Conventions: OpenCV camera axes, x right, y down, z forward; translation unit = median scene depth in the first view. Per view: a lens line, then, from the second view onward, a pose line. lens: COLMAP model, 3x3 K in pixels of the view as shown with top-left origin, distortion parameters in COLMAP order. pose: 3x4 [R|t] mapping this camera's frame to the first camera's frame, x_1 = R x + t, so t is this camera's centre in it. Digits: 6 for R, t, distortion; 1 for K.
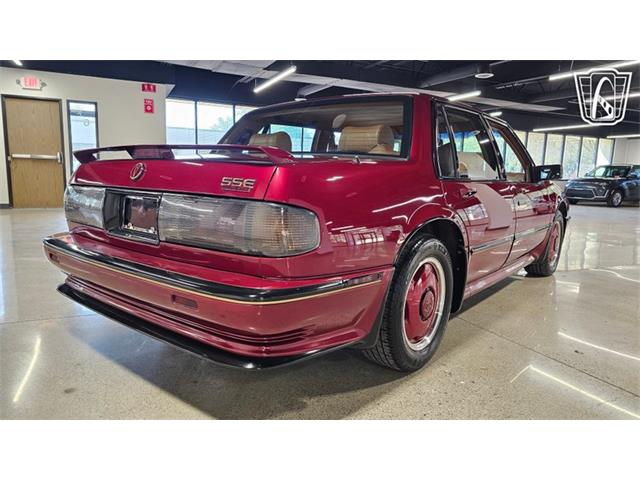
lens RADIAL K [[434.6, 0, 320.0], [0, 434.6, 240.0], [0, 0, 1]] dist [0.011374, -0.001662]
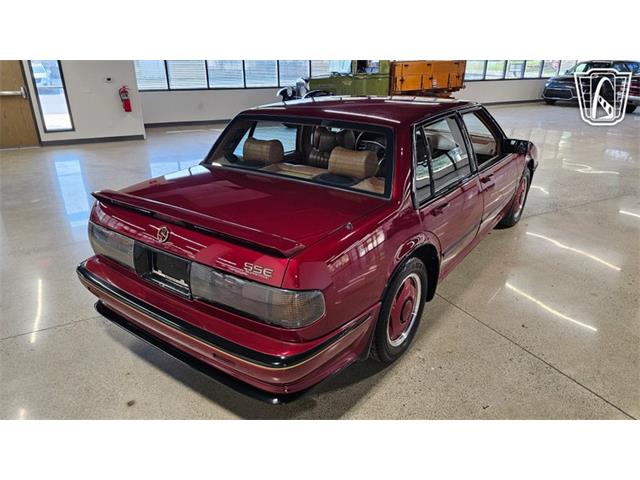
lens RADIAL K [[437.0, 0, 326.2], [0, 437.0, 239.3], [0, 0, 1]] dist [0.002369, -0.002777]
pose [[0.997429, -0.047270, 0.053866, -0.038557], [0.033125, 0.970606, 0.238382, -0.340519], [-0.063551, -0.235984, 0.969677, -0.142756]]
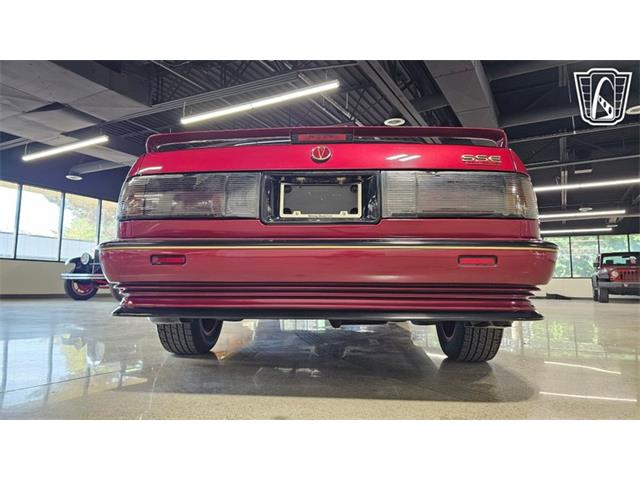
lens RADIAL K [[434.6, 0, 320.0], [0, 434.6, 240.0], [0, 0, 1]] dist [0.011374, -0.001662]
pose [[0.808720, 0.044802, 0.586485, -0.793823], [0.099319, 0.972376, -0.211235, 0.181198], [-0.579748, 0.229079, 0.781930, 0.267495]]
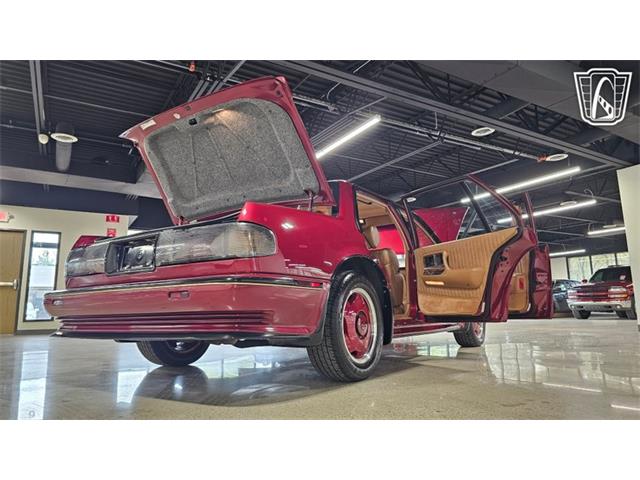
lens RADIAL K [[436.3, 0, 319.8], [0, 436.3, 230.5], [0, 0, 1]] dist [0.003709, -0.001619]
pose [[0.993415, -0.029349, 0.110752, -0.009279], [0.064043, 0.943767, -0.324350, 0.281119], [-0.095004, 0.329307, 0.939431, -0.266533]]
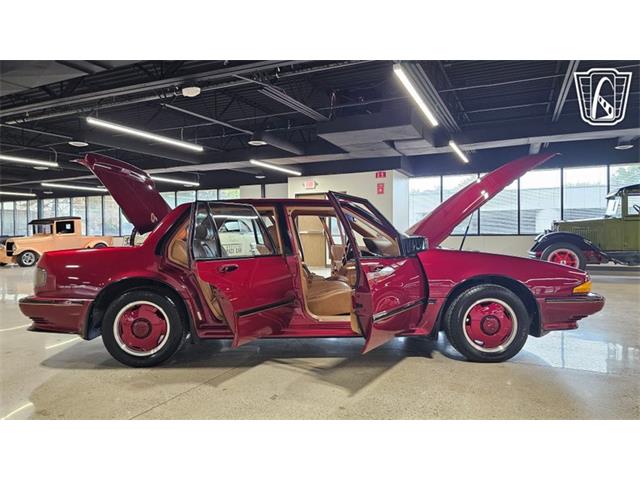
lens RADIAL K [[430.2, 0, 328.1], [0, 430.2, 235.8], [0, 0, 1]] dist [-0.001395, -0.006615]
pose [[0.659931, -0.031455, -0.750667, 1.958840], [-0.081394, 0.990250, -0.113049, -0.078862], [0.746904, 0.135704, 0.650936, 0.402193]]
